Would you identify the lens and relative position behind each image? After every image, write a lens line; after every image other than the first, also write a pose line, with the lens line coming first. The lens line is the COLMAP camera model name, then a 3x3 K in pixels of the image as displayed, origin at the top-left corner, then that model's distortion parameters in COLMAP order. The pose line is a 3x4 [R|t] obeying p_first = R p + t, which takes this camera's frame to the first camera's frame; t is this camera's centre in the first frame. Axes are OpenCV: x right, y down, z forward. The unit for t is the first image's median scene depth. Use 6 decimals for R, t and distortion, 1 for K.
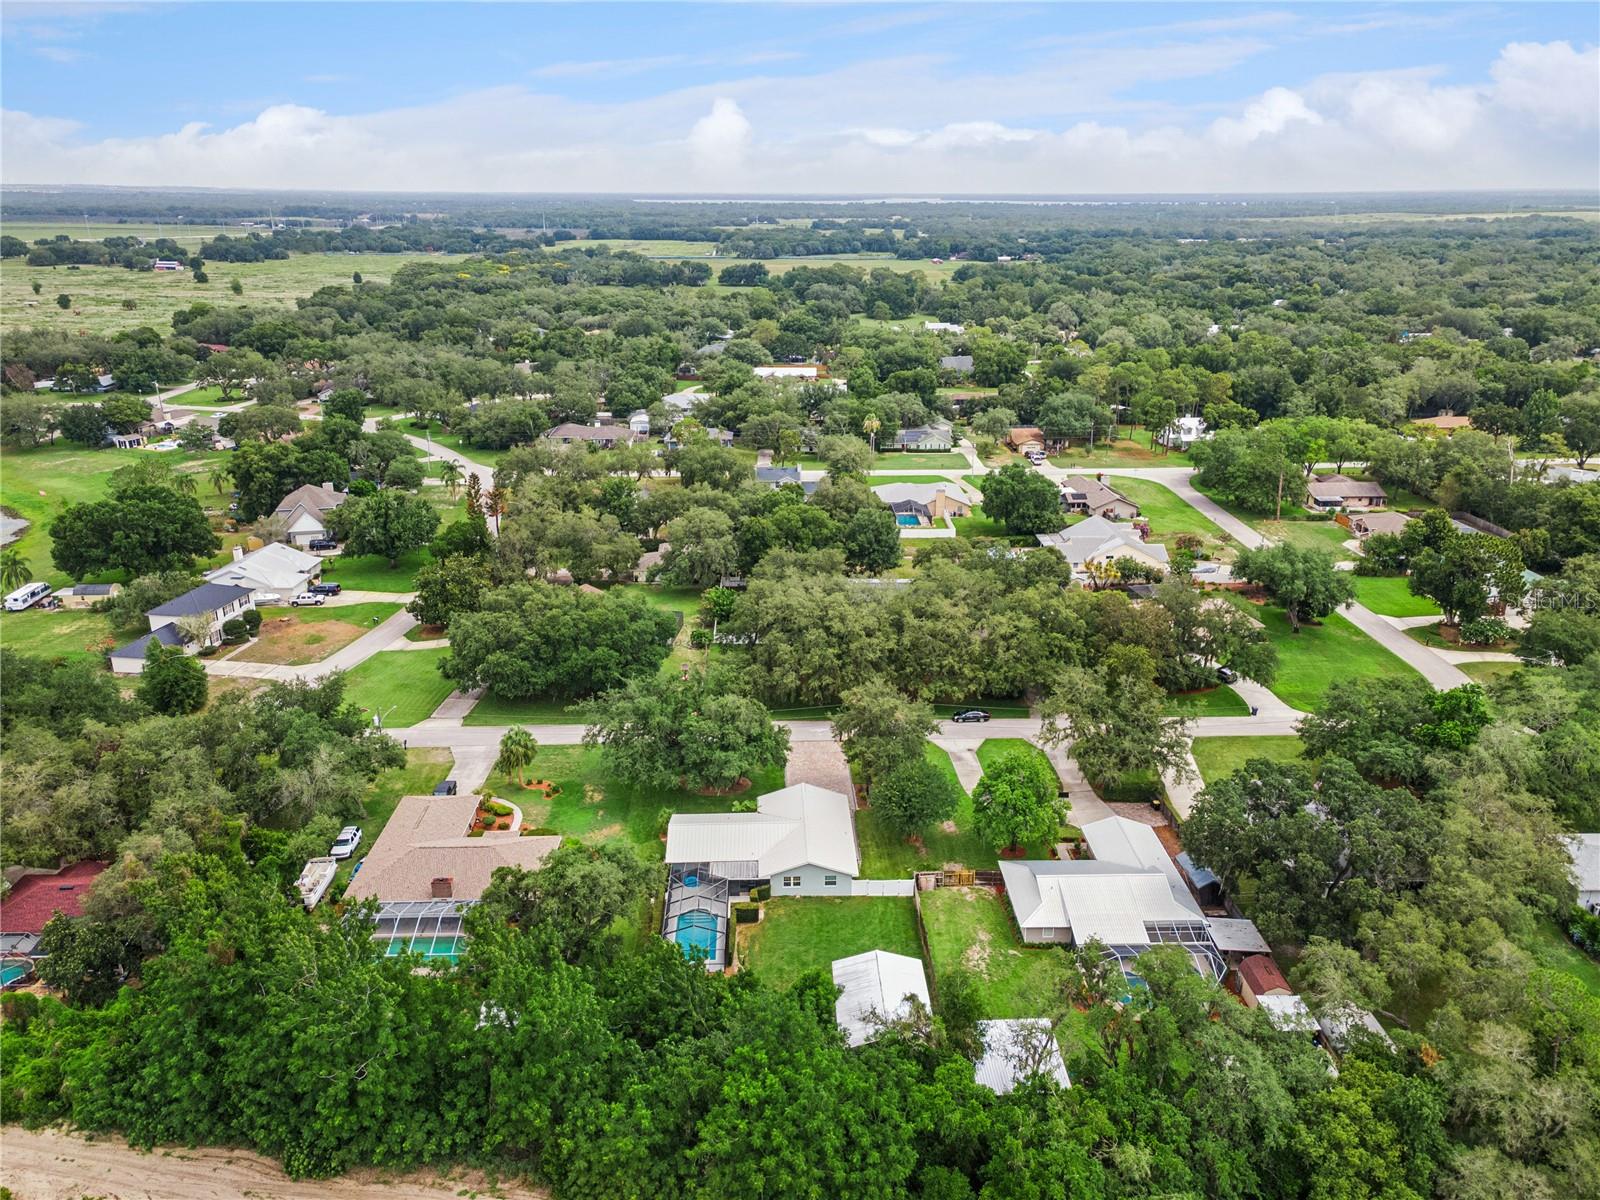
lens RADIAL K [[1171.4, 0, 808.1], [0, 1171.4, 603.5], [0, 0, 1]] dist [0.052127, 0.000561]
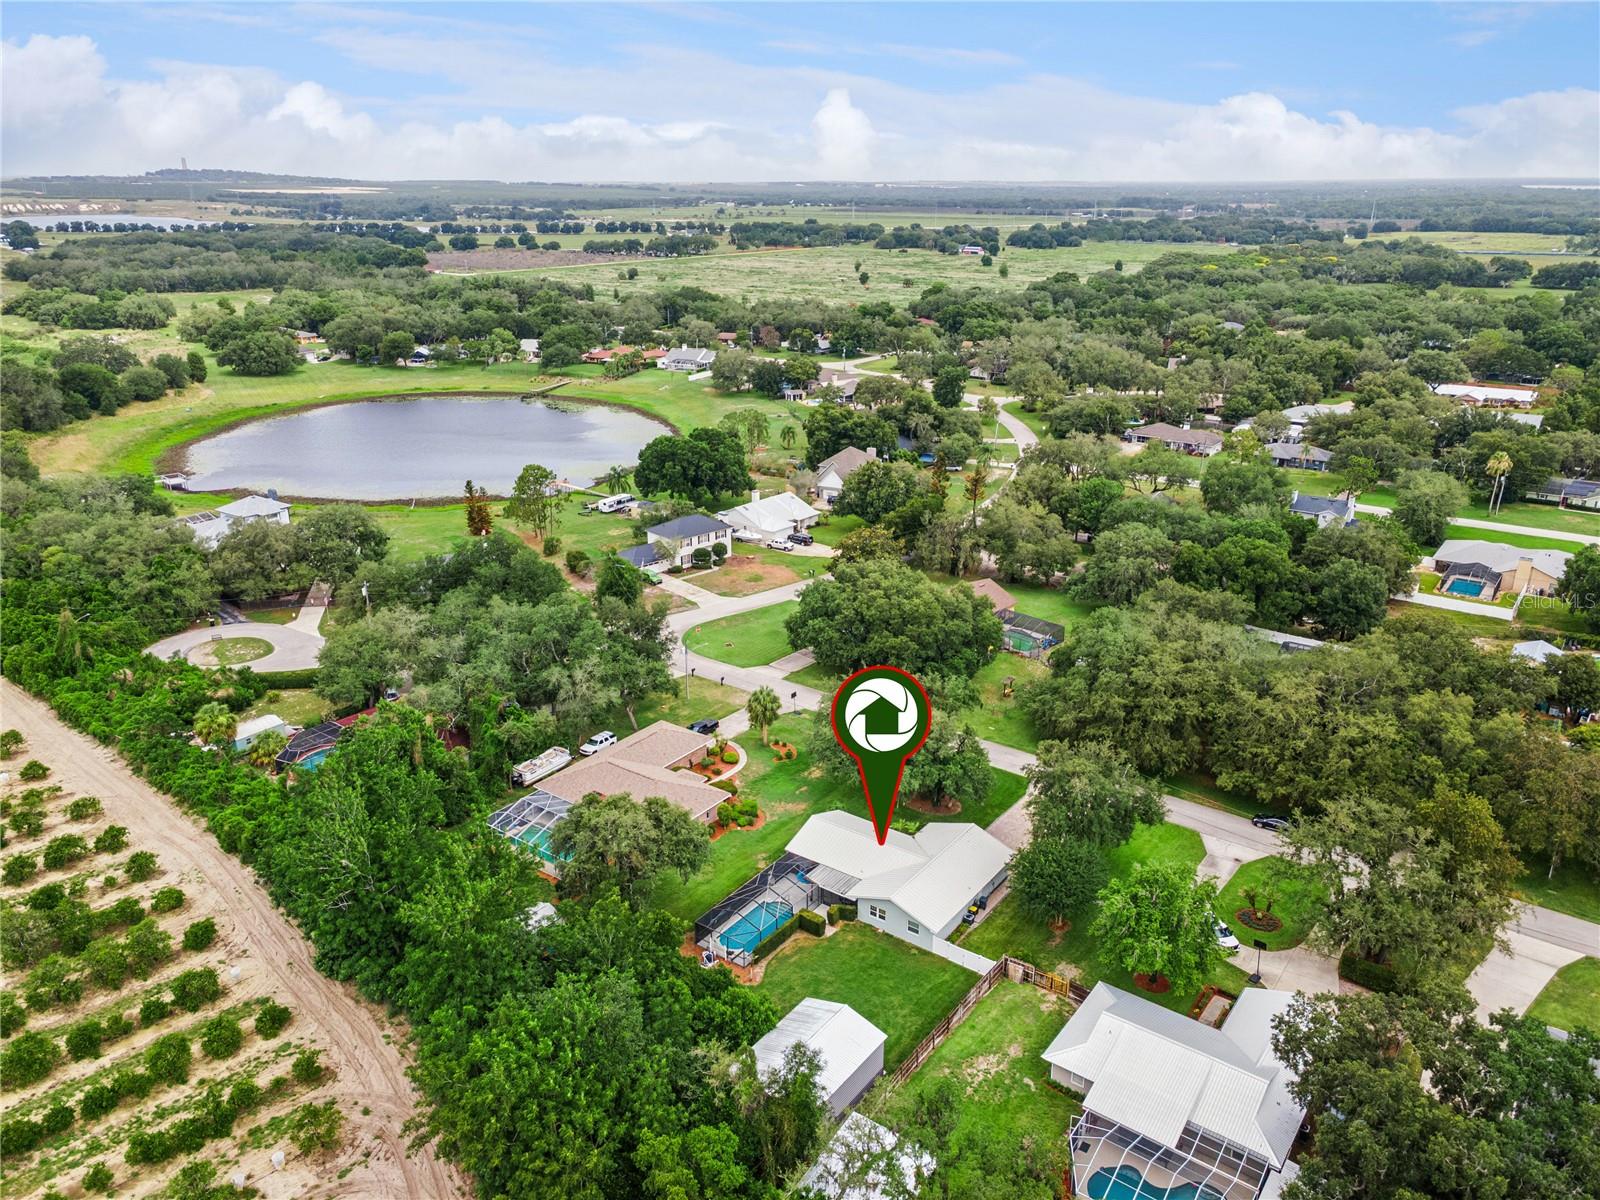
lens RADIAL K [[1184.1, 0, 801.6], [0, 1184.1, 579.8], [0, 0, 1]] dist [0.046140, 0.001041]
pose [[0.789631, 0.198029, -0.580747, 0.272122], [-0.205631, 0.977160, 0.053610, -0.037860], [0.578099, 0.077088, 0.812317, 0.109829]]
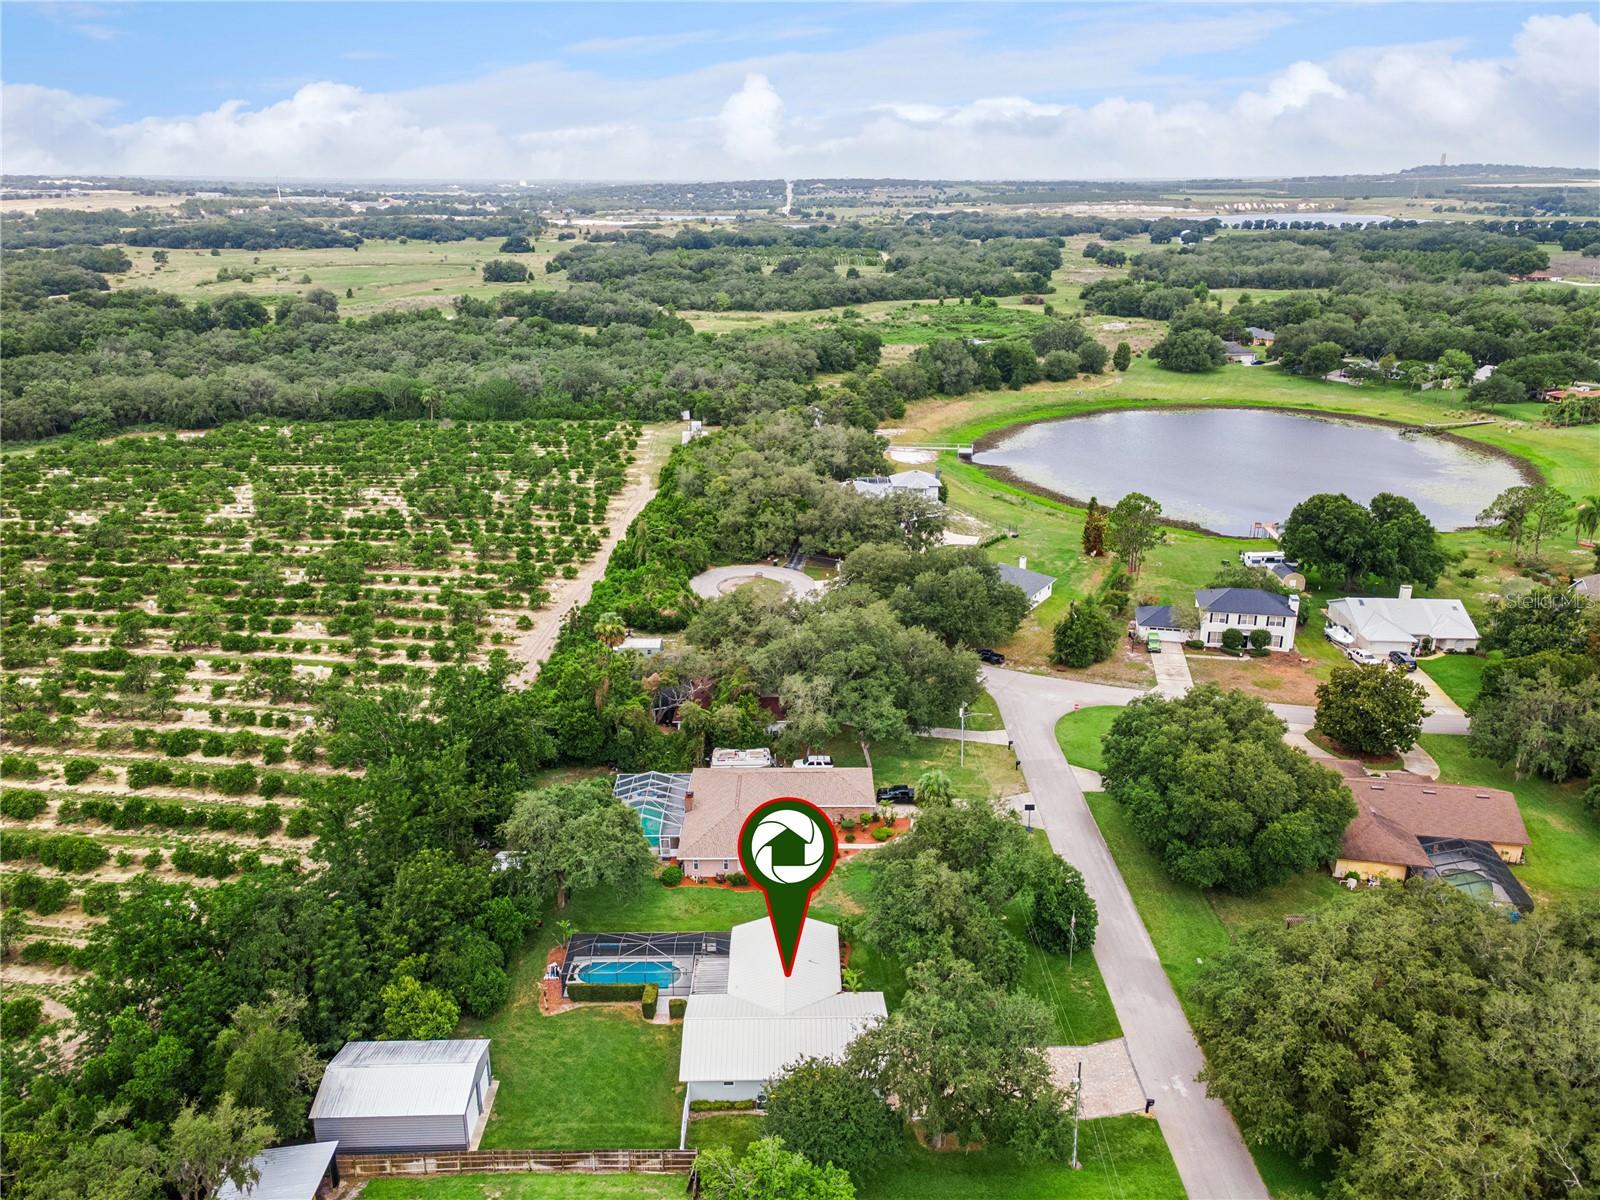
lens RADIAL K [[1171.4, 0, 808.1], [0, 1171.4, 603.5], [0, 0, 1]] dist [0.052127, 0.000561]
pose [[-0.019856, 0.342761, -0.939213, 0.405876], [-0.333132, 0.883450, 0.329453, -0.201510], [0.942671, 0.319424, 0.096643, 0.566692]]
